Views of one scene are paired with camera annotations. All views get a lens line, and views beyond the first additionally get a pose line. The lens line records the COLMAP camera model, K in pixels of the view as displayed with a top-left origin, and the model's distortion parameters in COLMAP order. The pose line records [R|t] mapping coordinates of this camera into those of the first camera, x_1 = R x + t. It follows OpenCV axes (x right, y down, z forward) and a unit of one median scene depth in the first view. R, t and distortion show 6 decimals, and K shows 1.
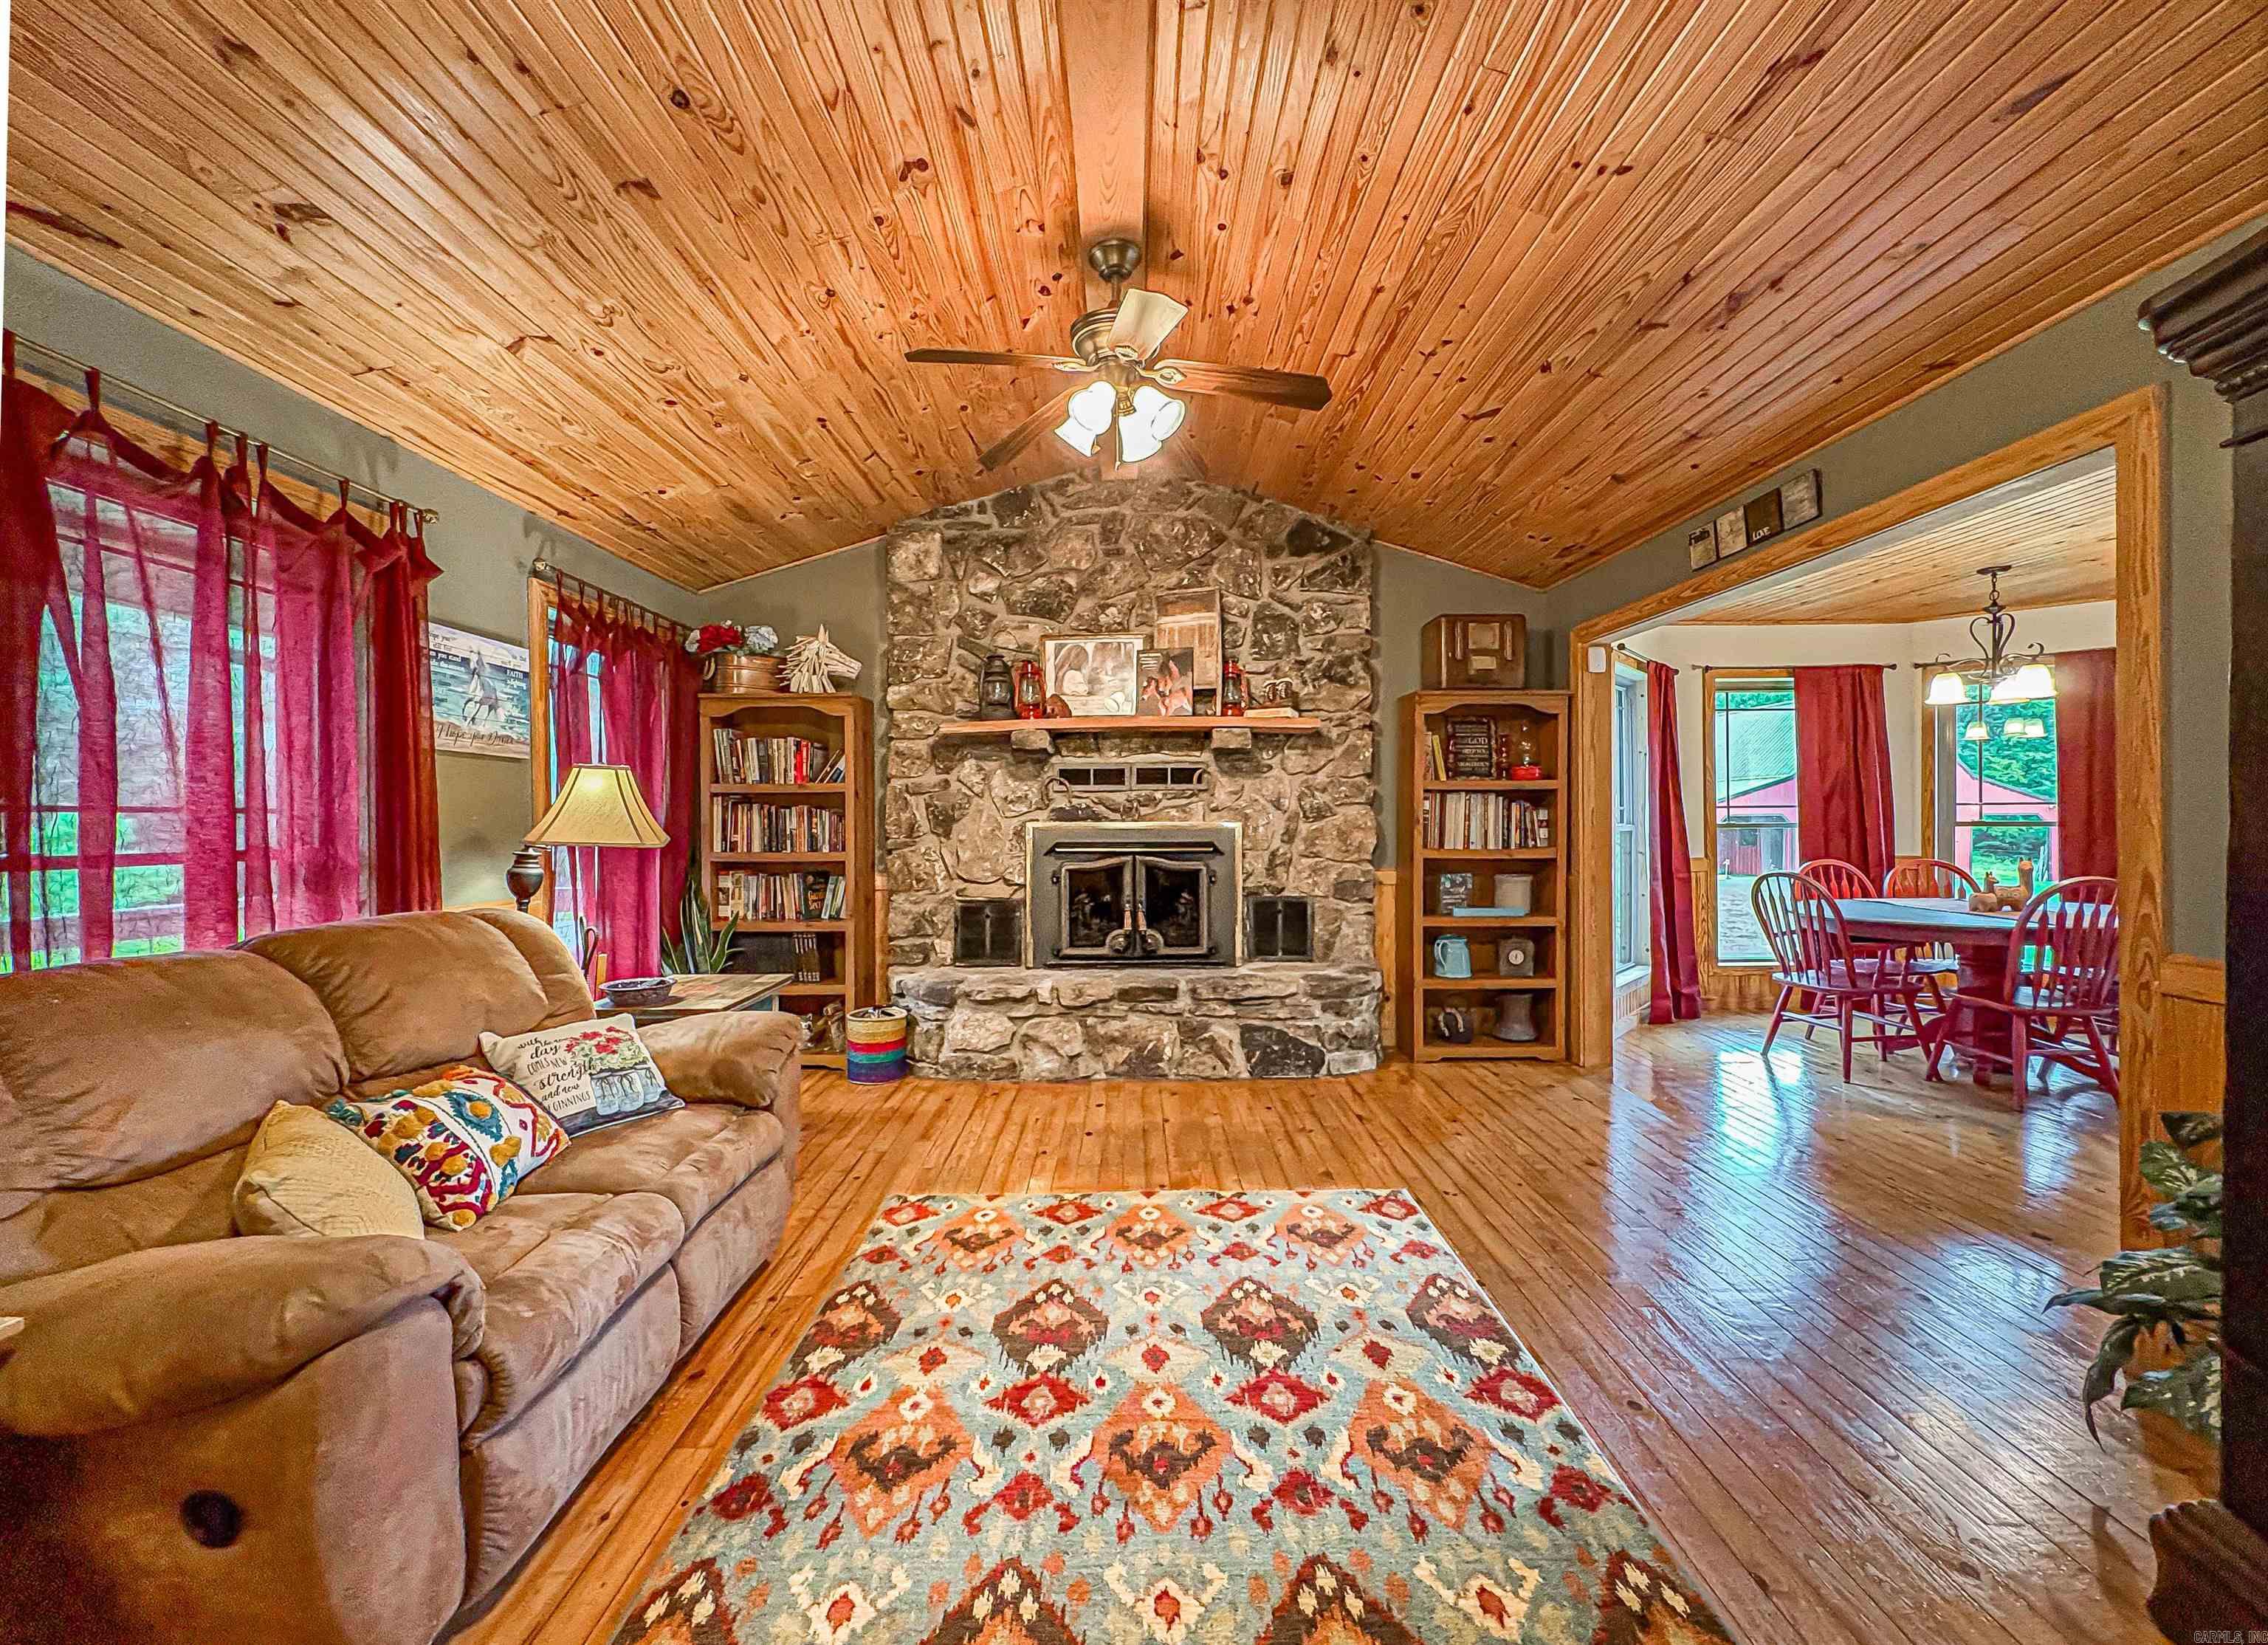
lens RADIAL K [[928.3, 0, 1121.3], [0, 928.3, 825.7], [0, 0, 1]] dist [0.001368, 0.000252]
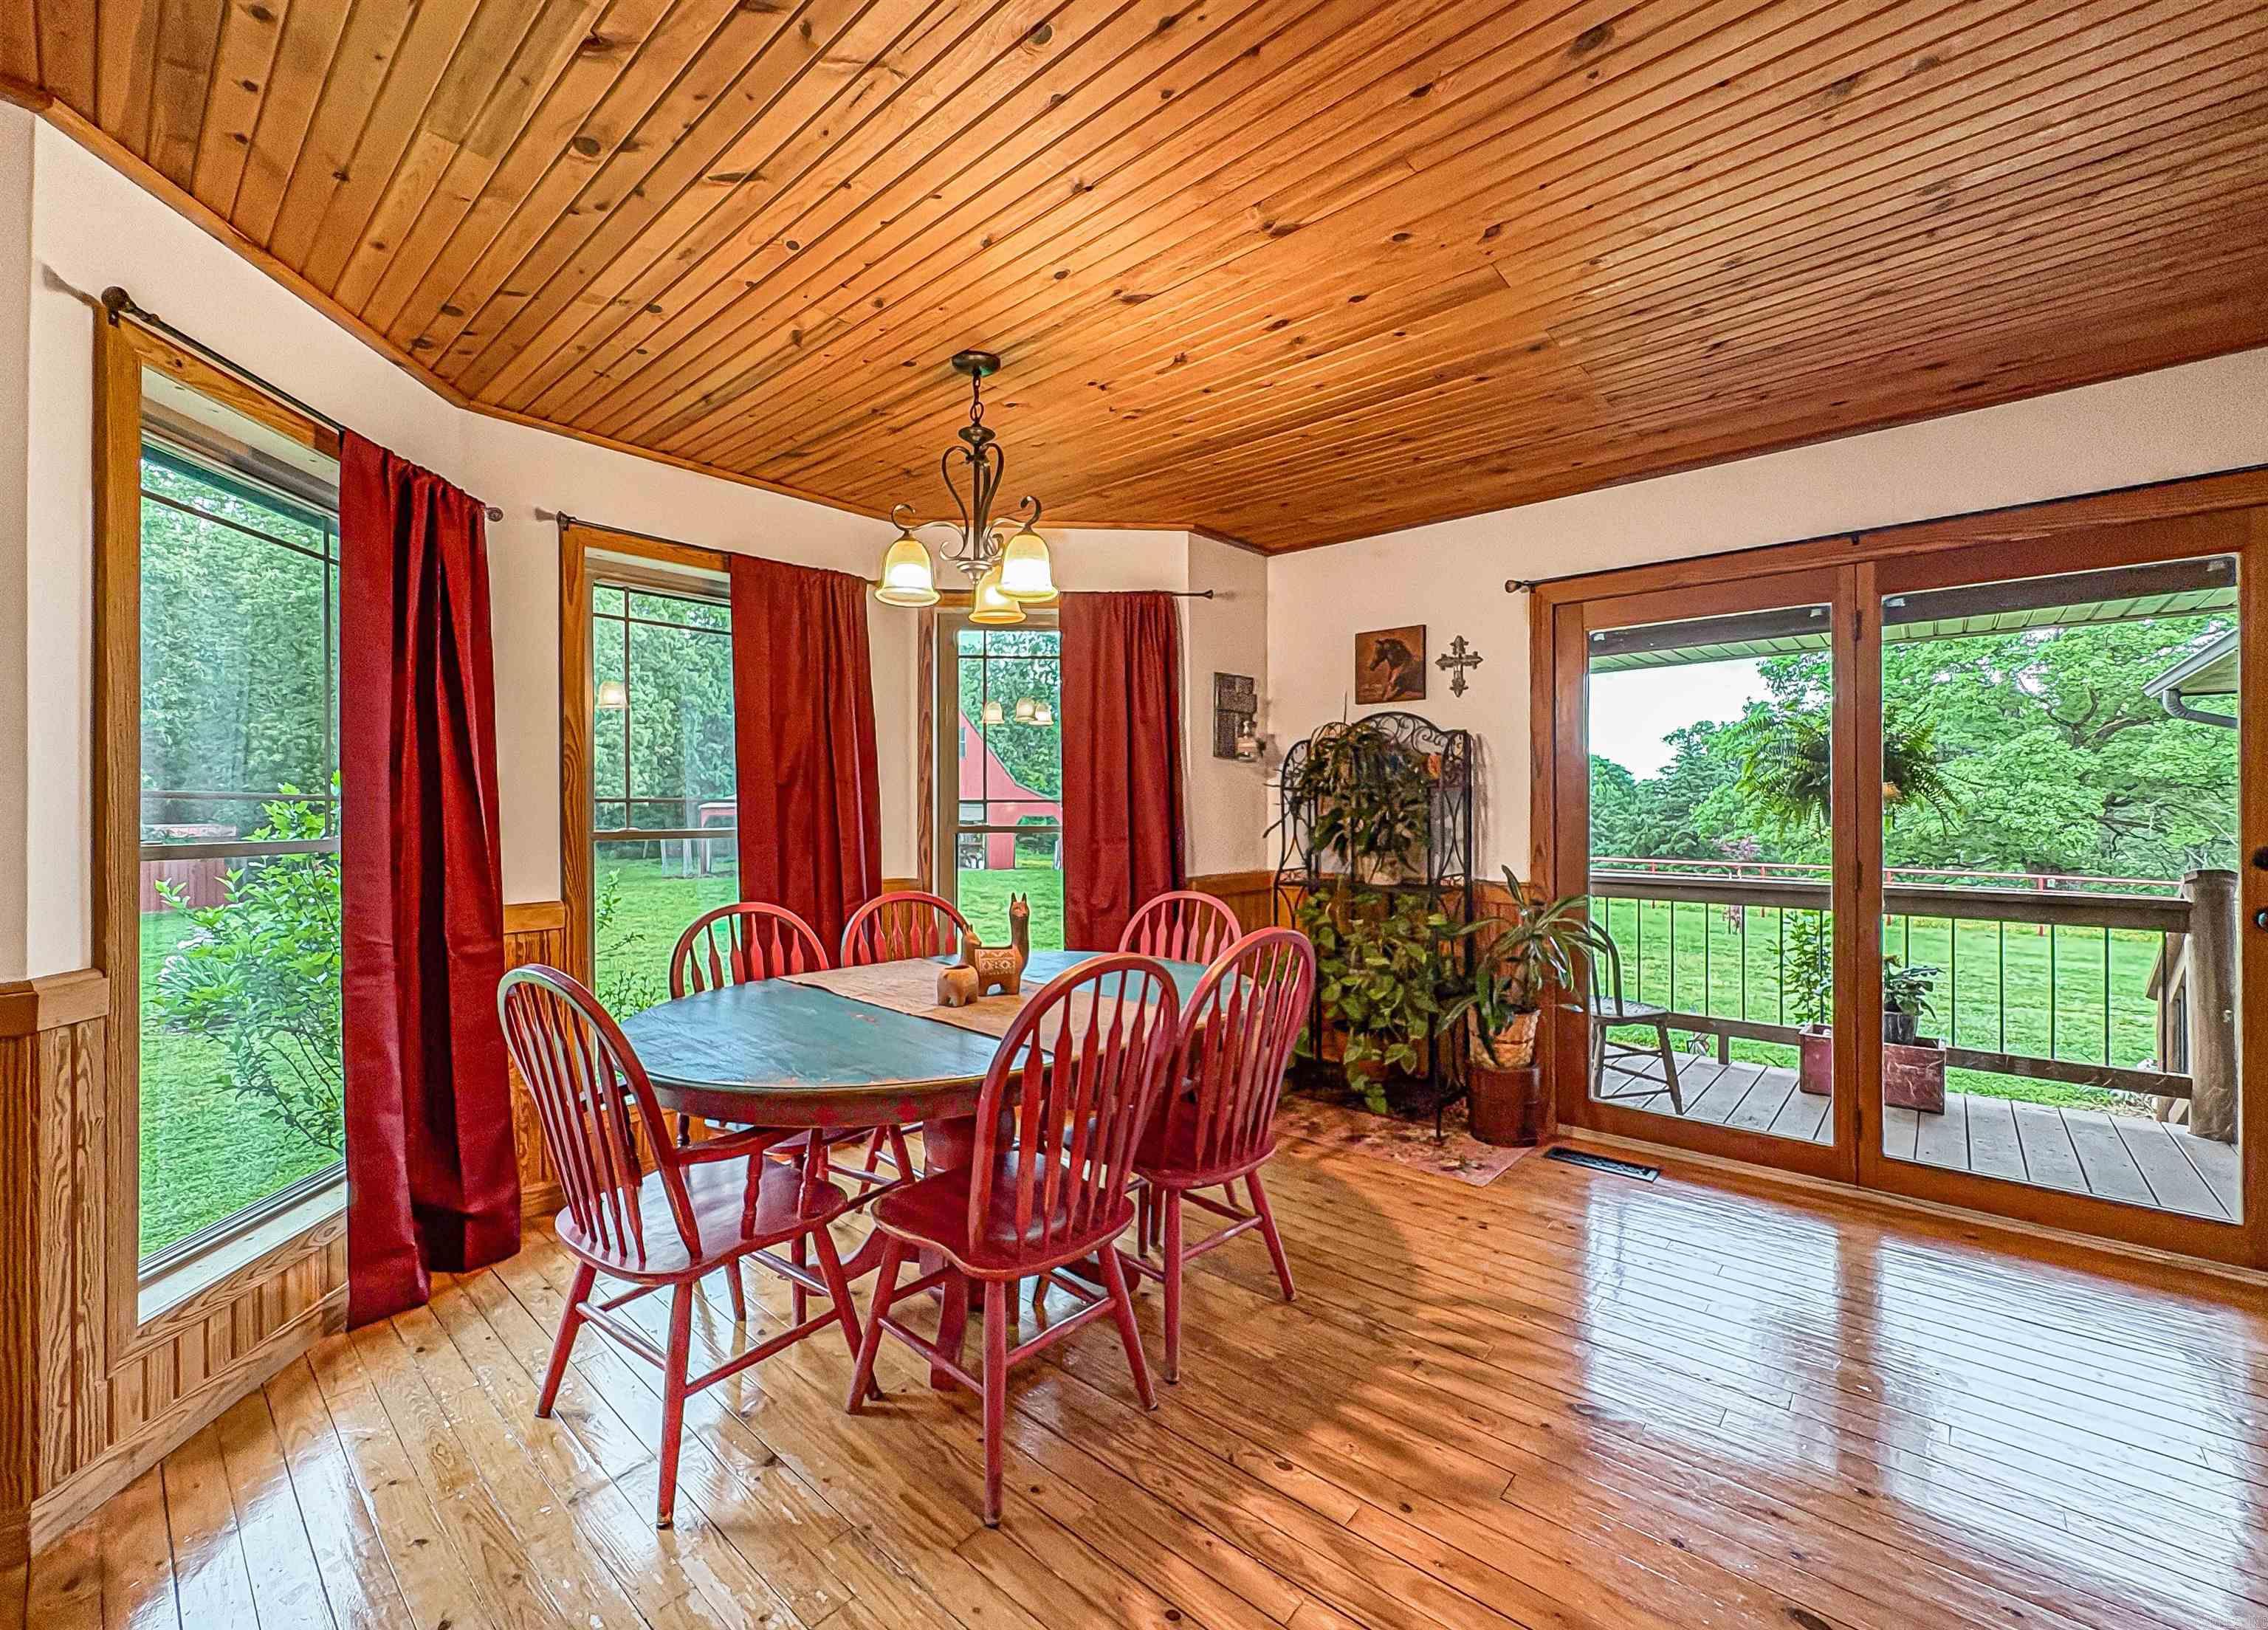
lens RADIAL K [[928.3, 0, 1133.9], [0, 928.3, 816.2], [0, 0, 1]] dist [0.001368, 0.000252]
pose [[0.650863, 0.006259, 0.759170, 0.485102], [-0.000704, 0.999971, -0.007641, -0.008111], [-0.759195, 0.004439, 0.650848, 0.477354]]
